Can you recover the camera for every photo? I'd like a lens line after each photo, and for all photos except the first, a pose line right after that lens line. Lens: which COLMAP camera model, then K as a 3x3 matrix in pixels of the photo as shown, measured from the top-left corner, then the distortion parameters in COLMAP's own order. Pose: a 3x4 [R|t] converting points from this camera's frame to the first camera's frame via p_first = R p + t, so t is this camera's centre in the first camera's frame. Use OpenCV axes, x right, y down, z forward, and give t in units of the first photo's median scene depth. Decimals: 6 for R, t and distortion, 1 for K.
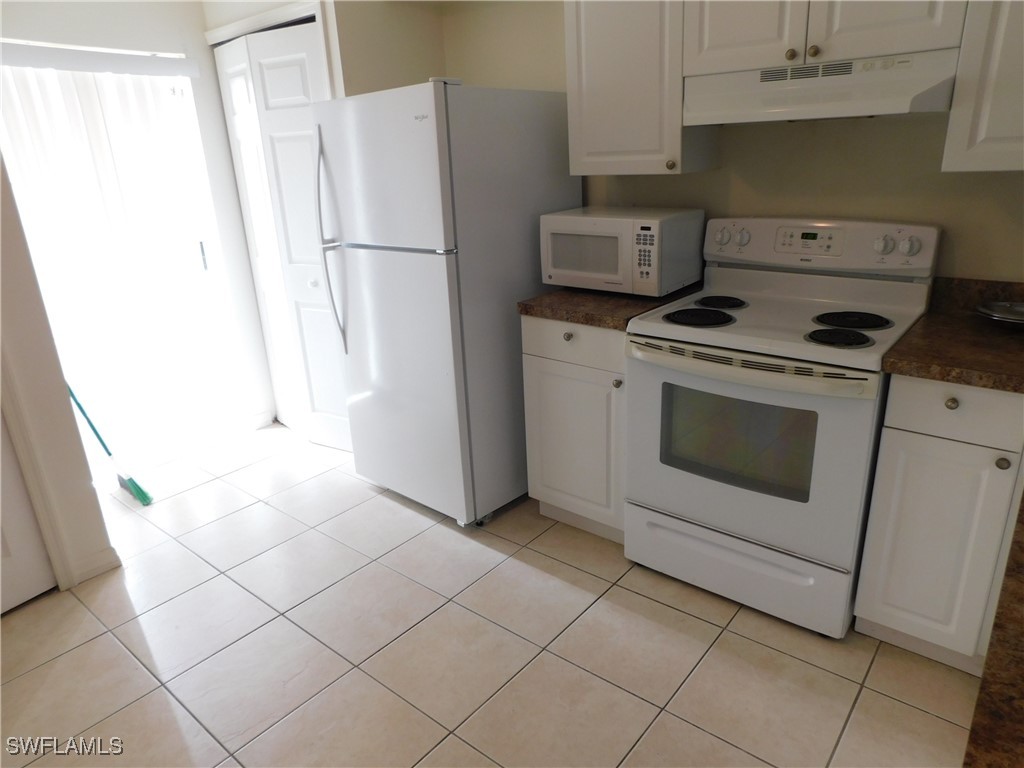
lens RADIAL K [[677.5, 0, 512.0], [0, 677.5, 384.0], [0, 0, 1]] dist [-0.074983, 0.062002]
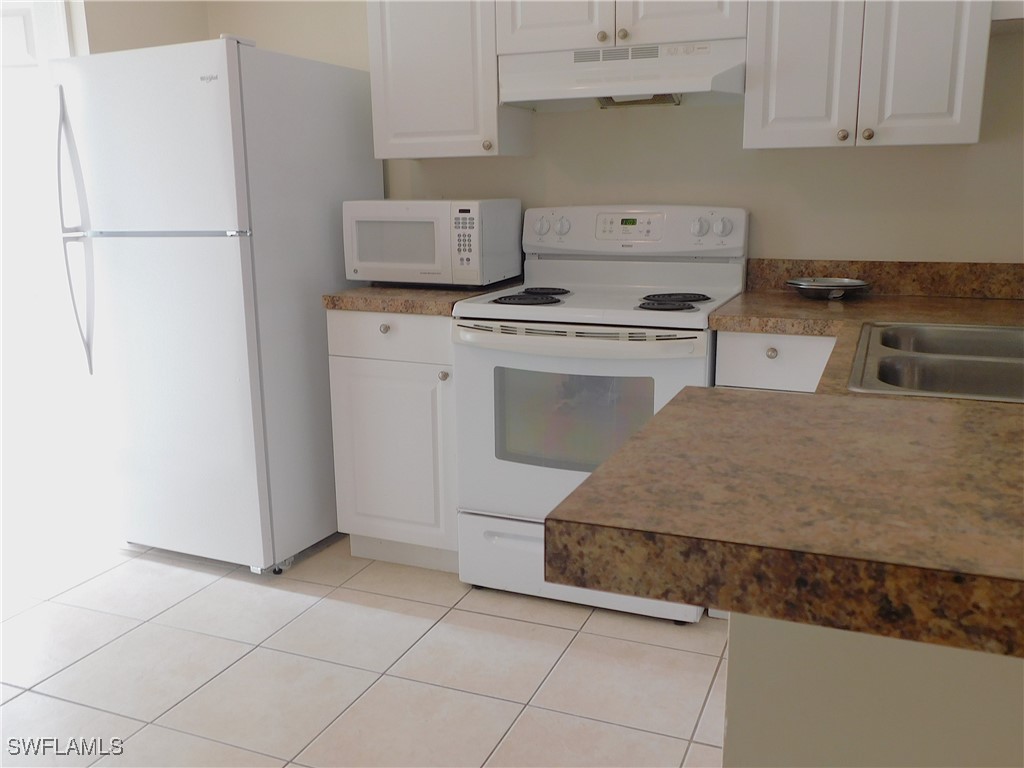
lens RADIAL K [[901.2, 0, 512.0], [0, 901.2, 384.0], [0, 0, 1]] dist [-0.014436, 0.006500]
pose [[0.955013, -0.025985, 0.295423, -0.113948], [0.064312, 0.990595, -0.120767, 0.162112], [-0.289507, 0.134333, 0.947703, -0.168699]]
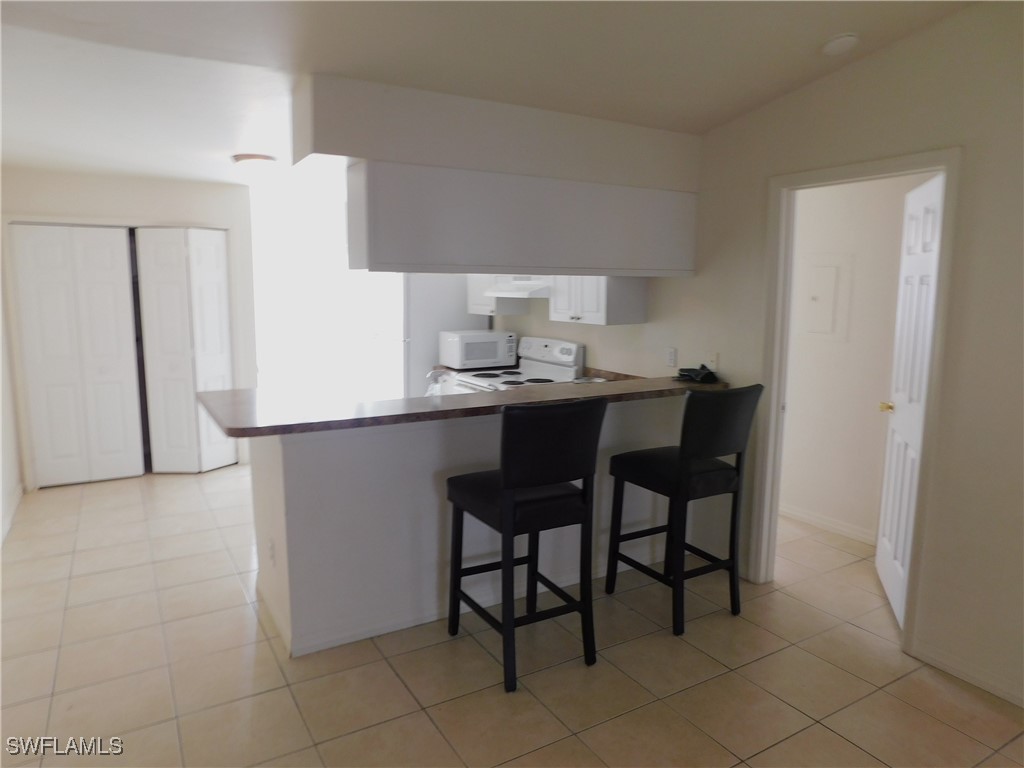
lens RADIAL K [[677.5, 0, 512.0], [0, 677.5, 384.0], [0, 0, 1]] dist [-0.074983, 0.062002]
pose [[0.940052, 0.101918, -0.325445, 1.088739], [-0.159257, 0.975047, -0.154664, 0.264651], [0.301561, 0.197222, 0.932826, -1.100924]]
